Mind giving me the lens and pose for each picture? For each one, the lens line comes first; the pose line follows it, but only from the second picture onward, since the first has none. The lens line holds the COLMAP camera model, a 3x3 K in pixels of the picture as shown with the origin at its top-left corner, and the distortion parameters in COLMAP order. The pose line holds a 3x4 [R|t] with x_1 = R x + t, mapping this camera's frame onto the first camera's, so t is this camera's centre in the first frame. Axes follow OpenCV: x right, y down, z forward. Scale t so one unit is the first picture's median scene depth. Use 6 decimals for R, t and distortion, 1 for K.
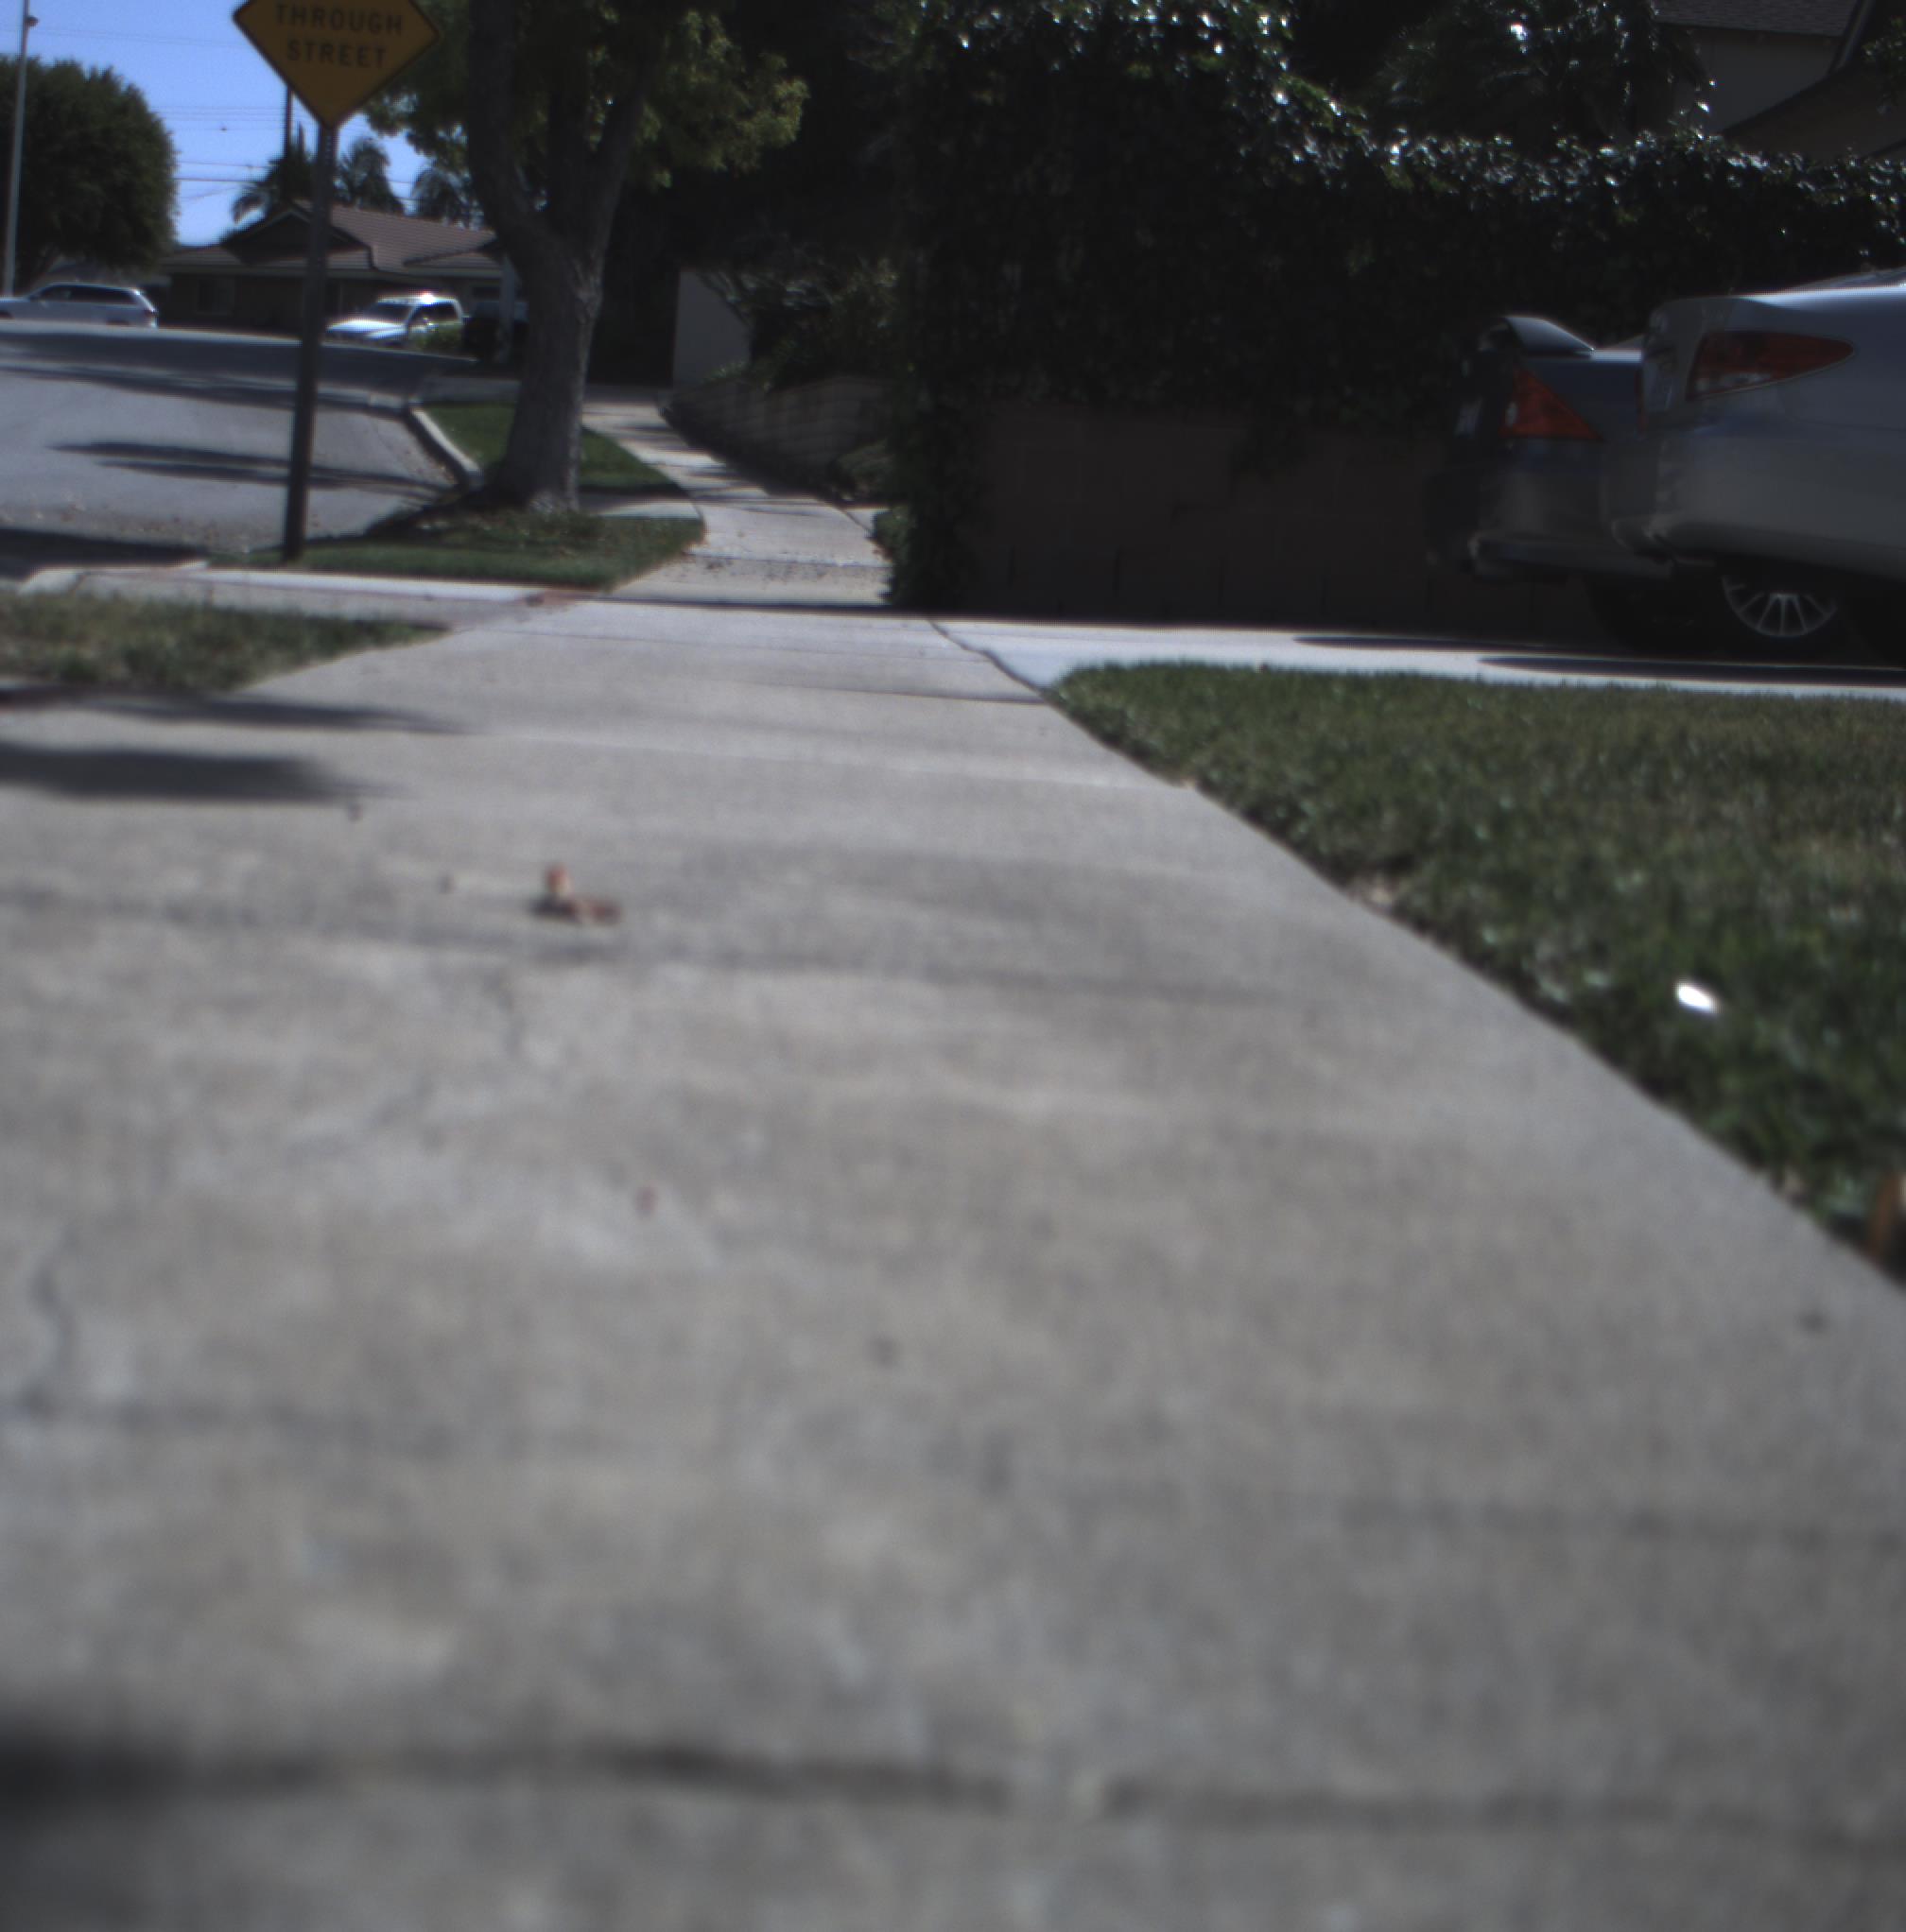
lens RADIAL K [[4336.3, 0, 734.3], [0, 4336.3, 961.9], [0, 0, 1]] dist [-0.178016, 0.897142]
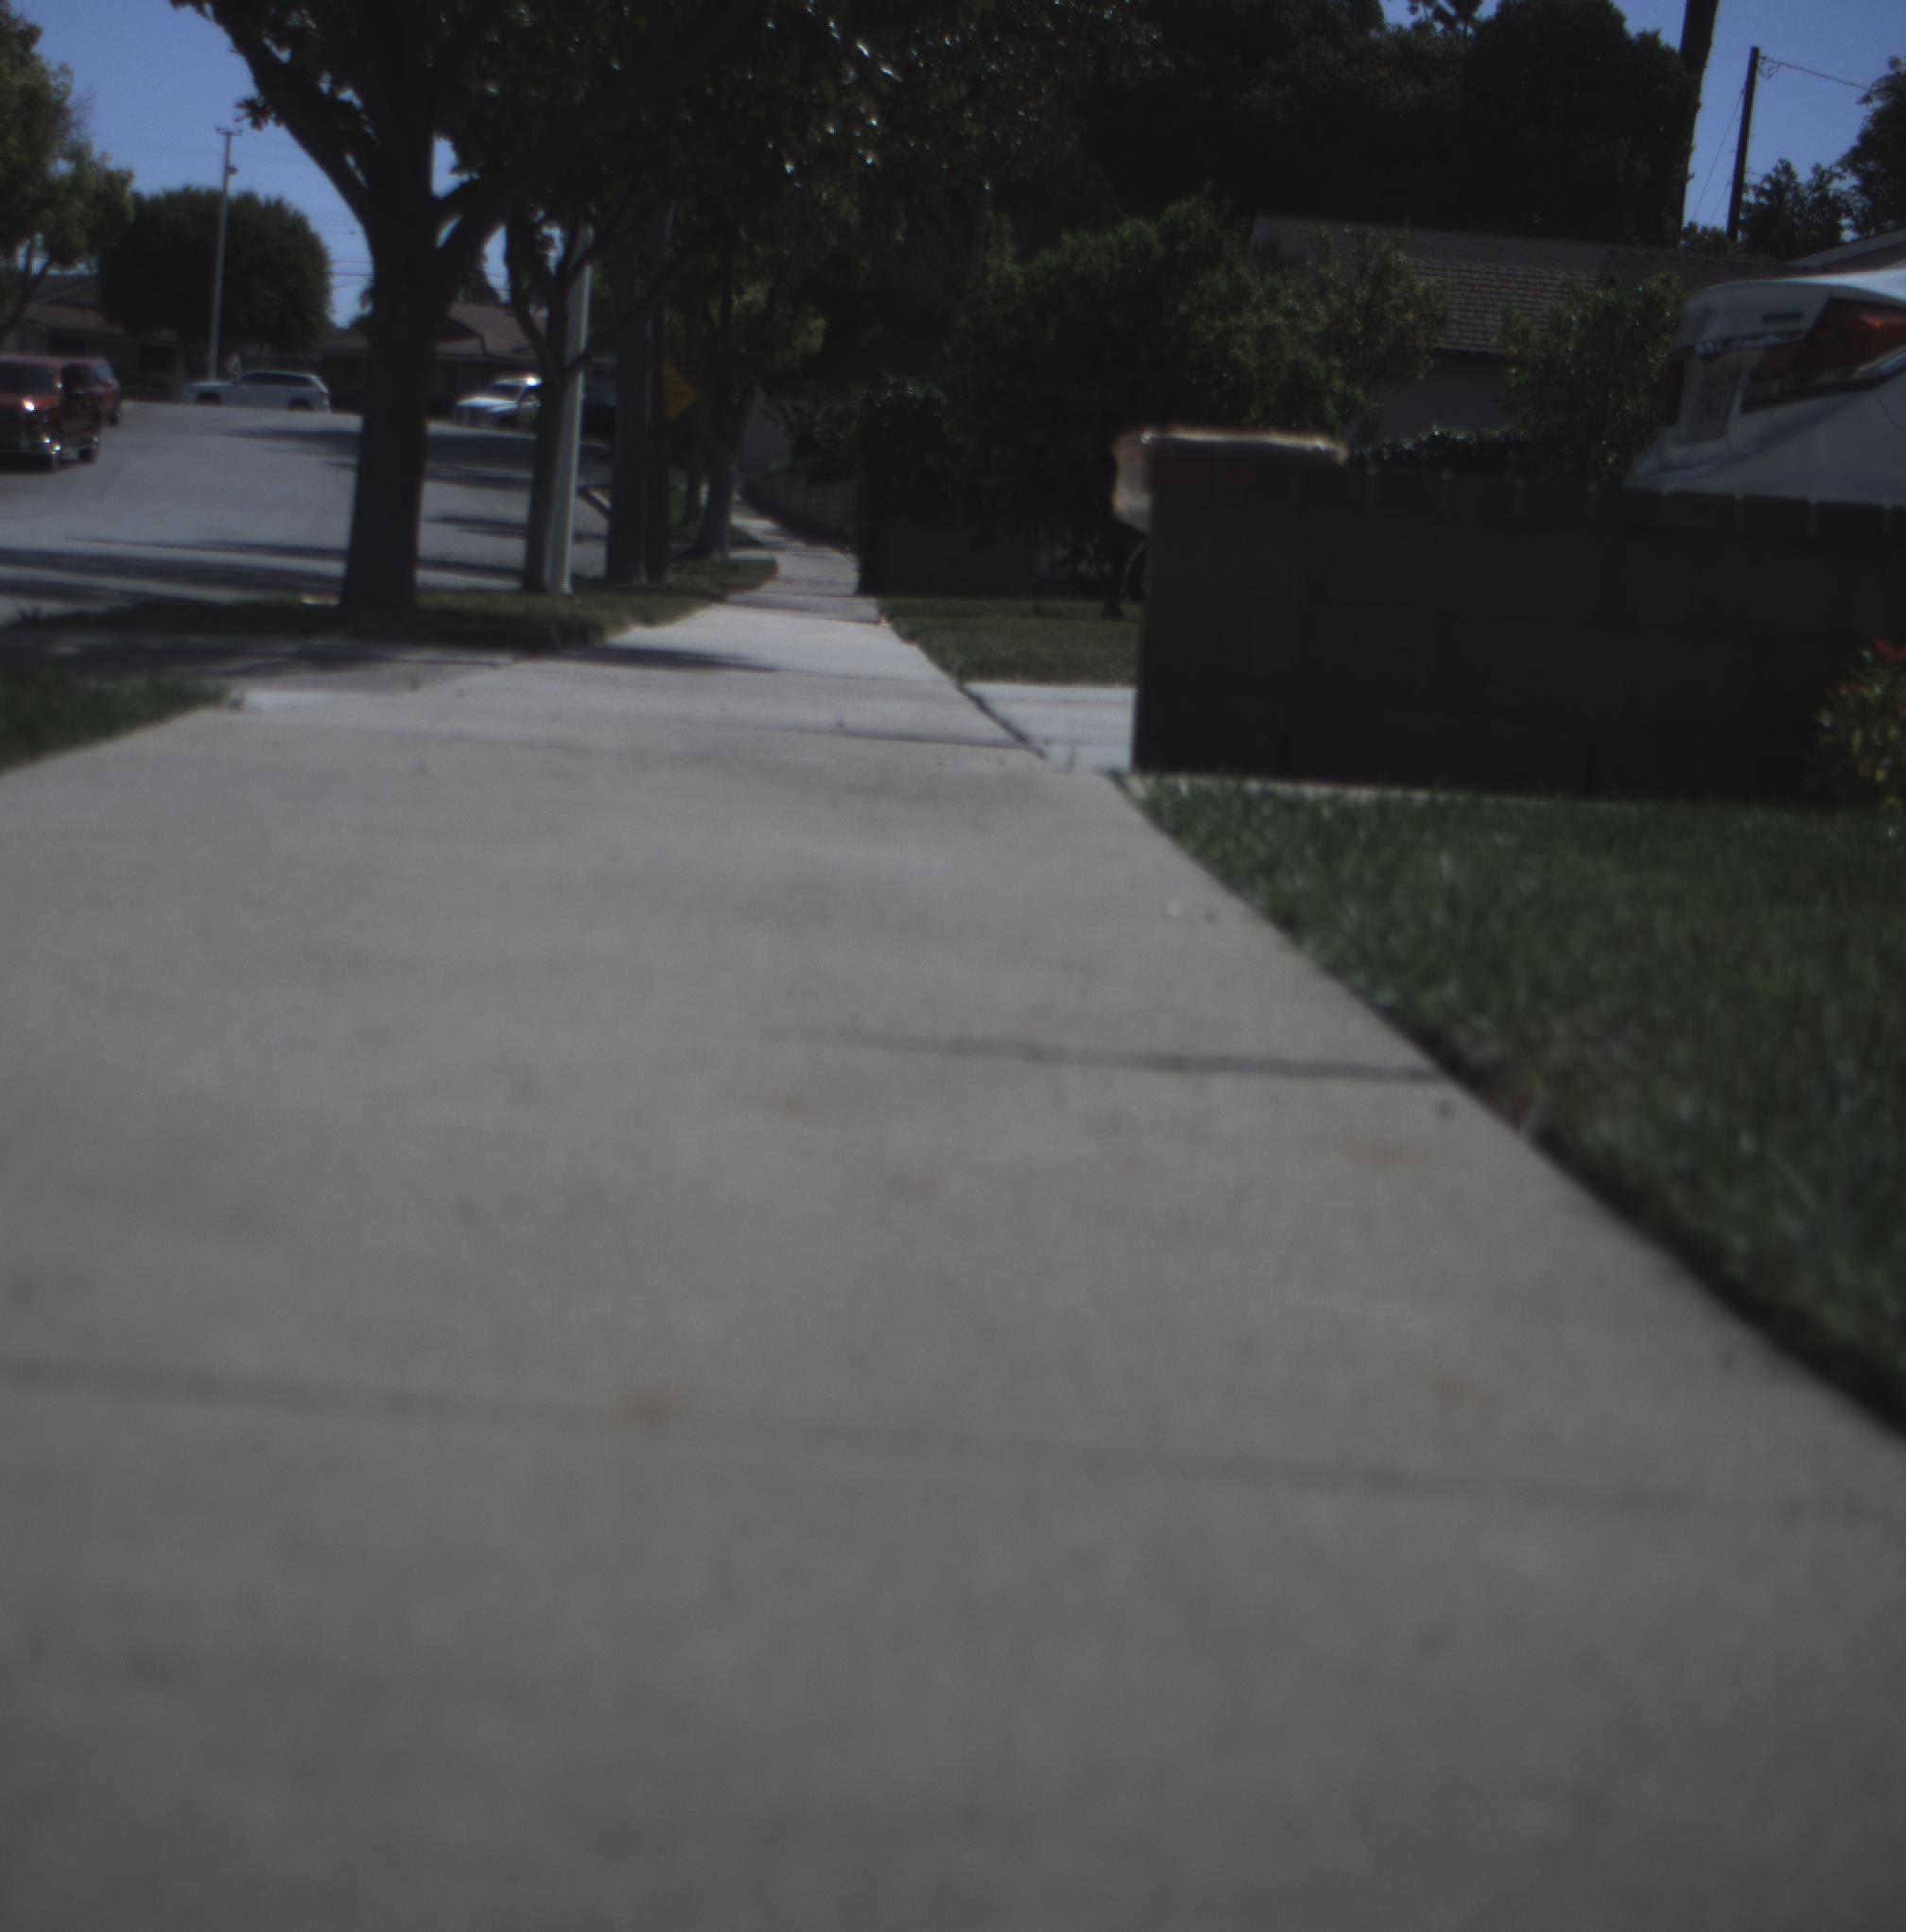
lens RADIAL K [[4336.3, 0, 734.3], [0, 4336.3, 961.9], [0, 0, 1]] dist [-0.178016, 0.897142]
pose [[0.999988, -0.000235, -0.004856, -0.014070], [0.000207, 0.999984, -0.005697, 0.083895], [0.004857, 0.005696, 0.999972, -0.882845]]
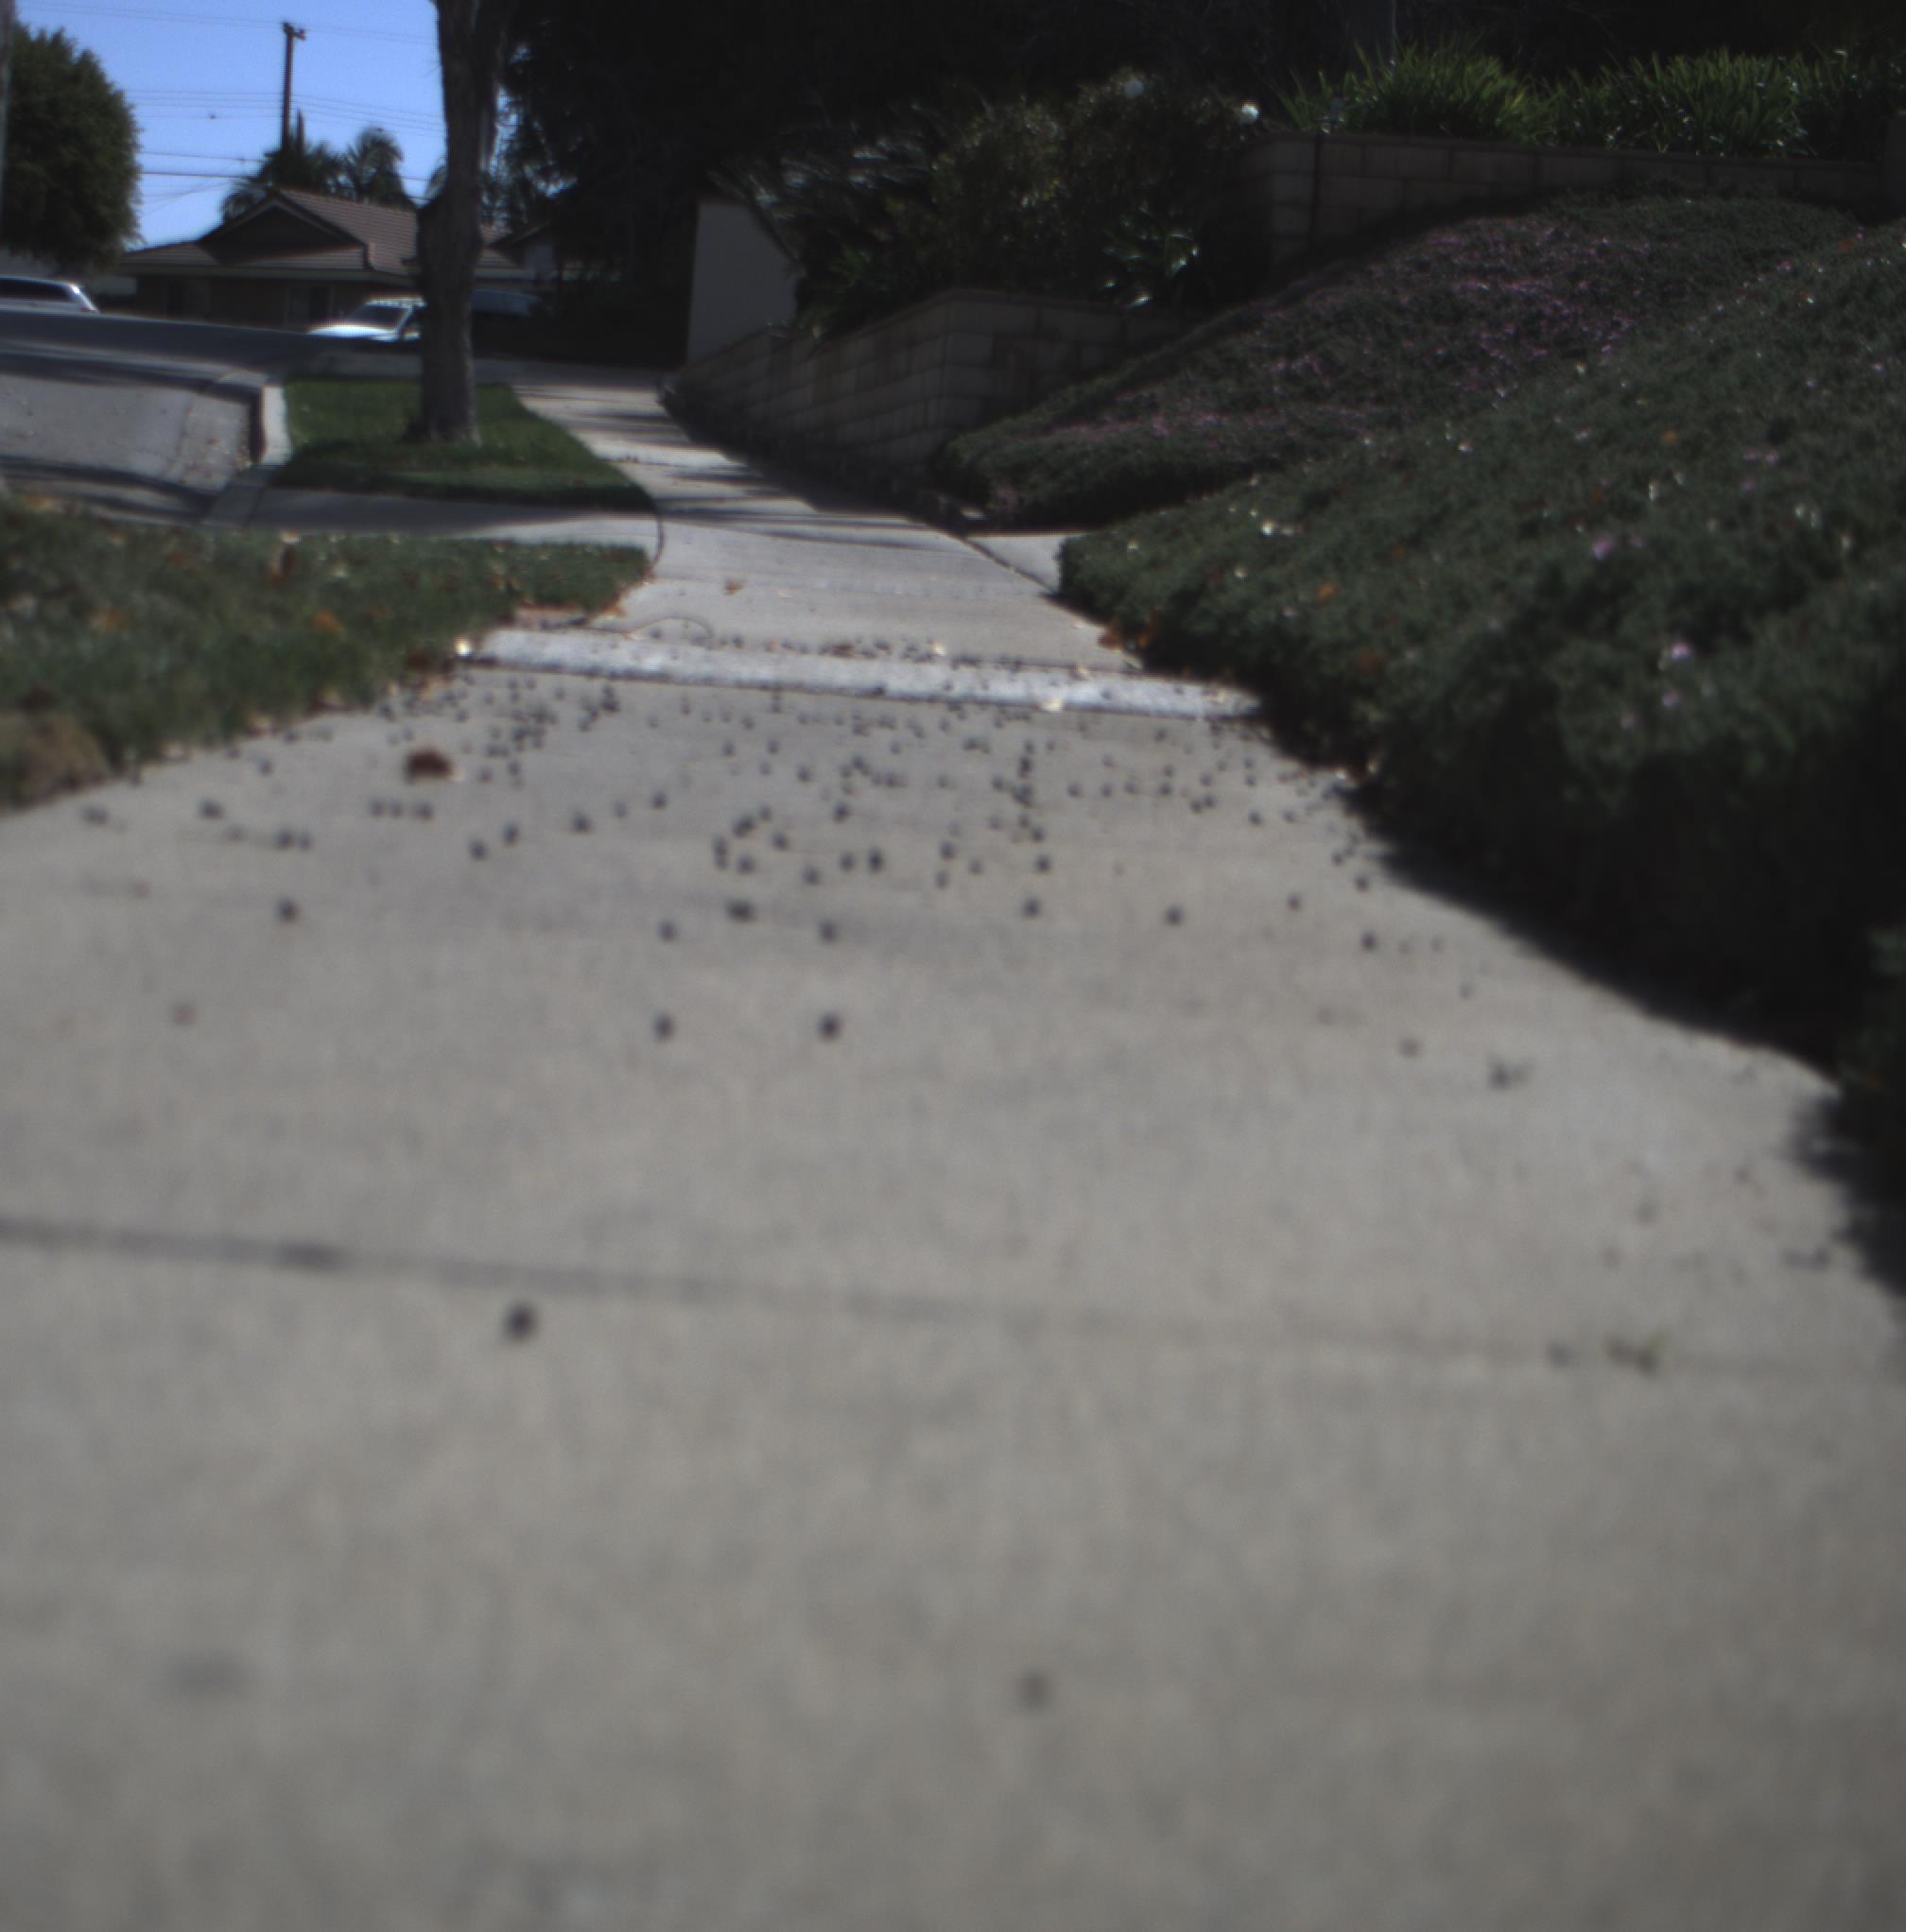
lens RADIAL K [[4336.3, 0, 734.3], [0, 4336.3, 961.9], [0, 0, 1]] dist [-0.178016, 0.897142]
pose [[0.999844, 0.011103, -0.013739, 0.005958], [-0.011260, 0.999872, -0.011382, -0.048263], [0.013611, 0.011535, 0.999841, 0.486294]]
